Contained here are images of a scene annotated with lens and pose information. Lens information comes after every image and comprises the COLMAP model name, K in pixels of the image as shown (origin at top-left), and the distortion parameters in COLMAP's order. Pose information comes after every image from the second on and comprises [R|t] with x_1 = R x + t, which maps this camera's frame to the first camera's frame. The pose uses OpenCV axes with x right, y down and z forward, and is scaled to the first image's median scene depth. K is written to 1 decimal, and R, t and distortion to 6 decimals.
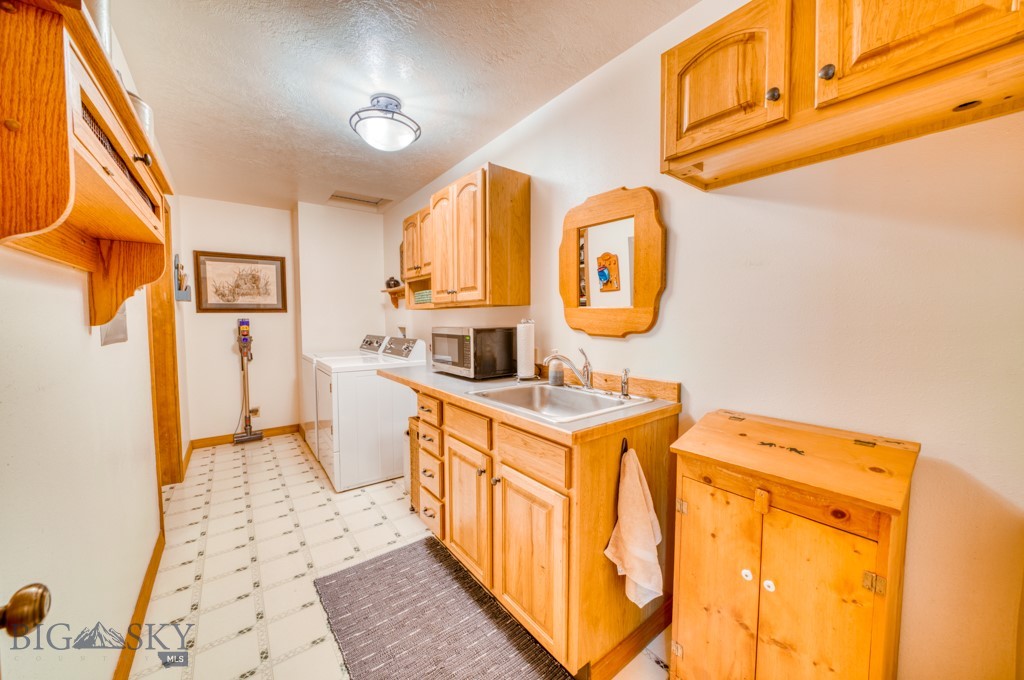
lens RADIAL K [[357.0, 0, 508.8], [0, 357.0, 338.2], [0, 0, 1]] dist [-0.019067, -0.000016]
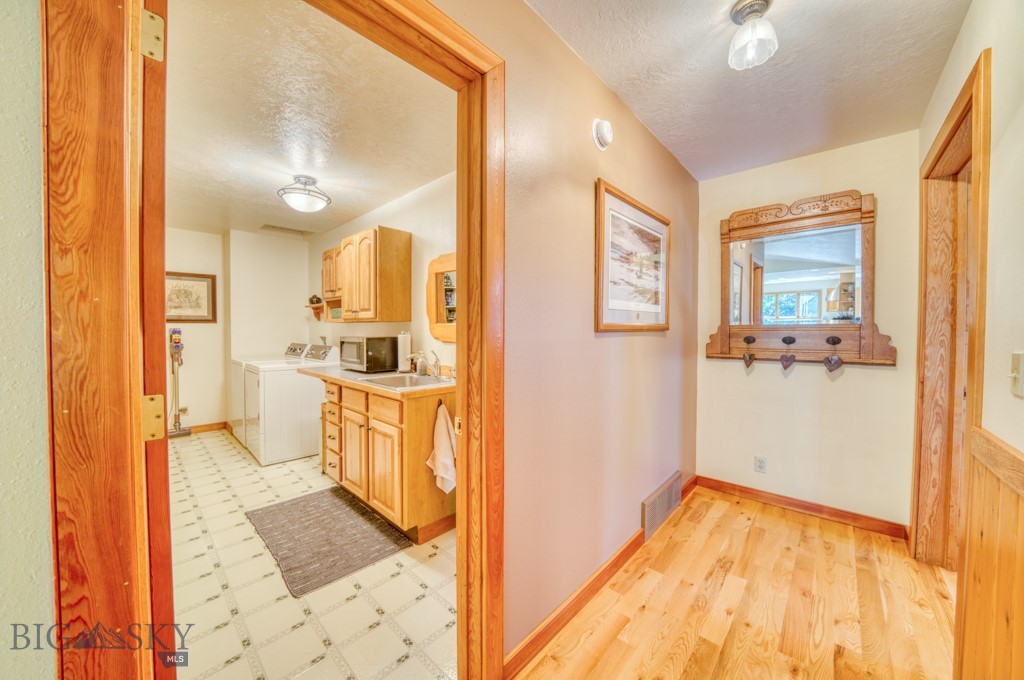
lens RADIAL K [[357.0, 0, 508.8], [0, 357.0, 338.2], [0, 0, 1]] dist [-0.019067, -0.000016]
pose [[0.987516, 0.004224, 0.157463, 0.237082], [0.000470, 0.999557, -0.029759, 0.018690], [-0.157519, 0.029462, 0.987076, -0.509987]]
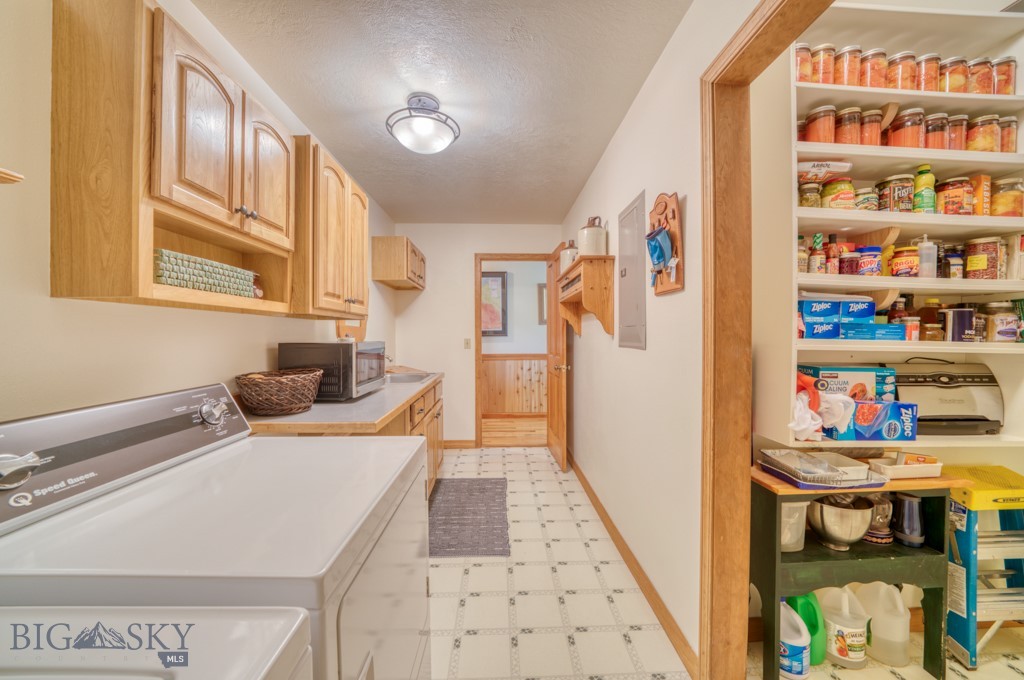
lens RADIAL K [[357.0, 0, 508.8], [0, 357.0, 338.2], [0, 0, 1]] dist [-0.019067, -0.000016]
pose [[-0.806831, 0.001942, 0.590779, -1.048174], [0.030220, 0.998821, 0.037989, -0.055805], [-0.590009, 0.048504, -0.805939, 1.613546]]
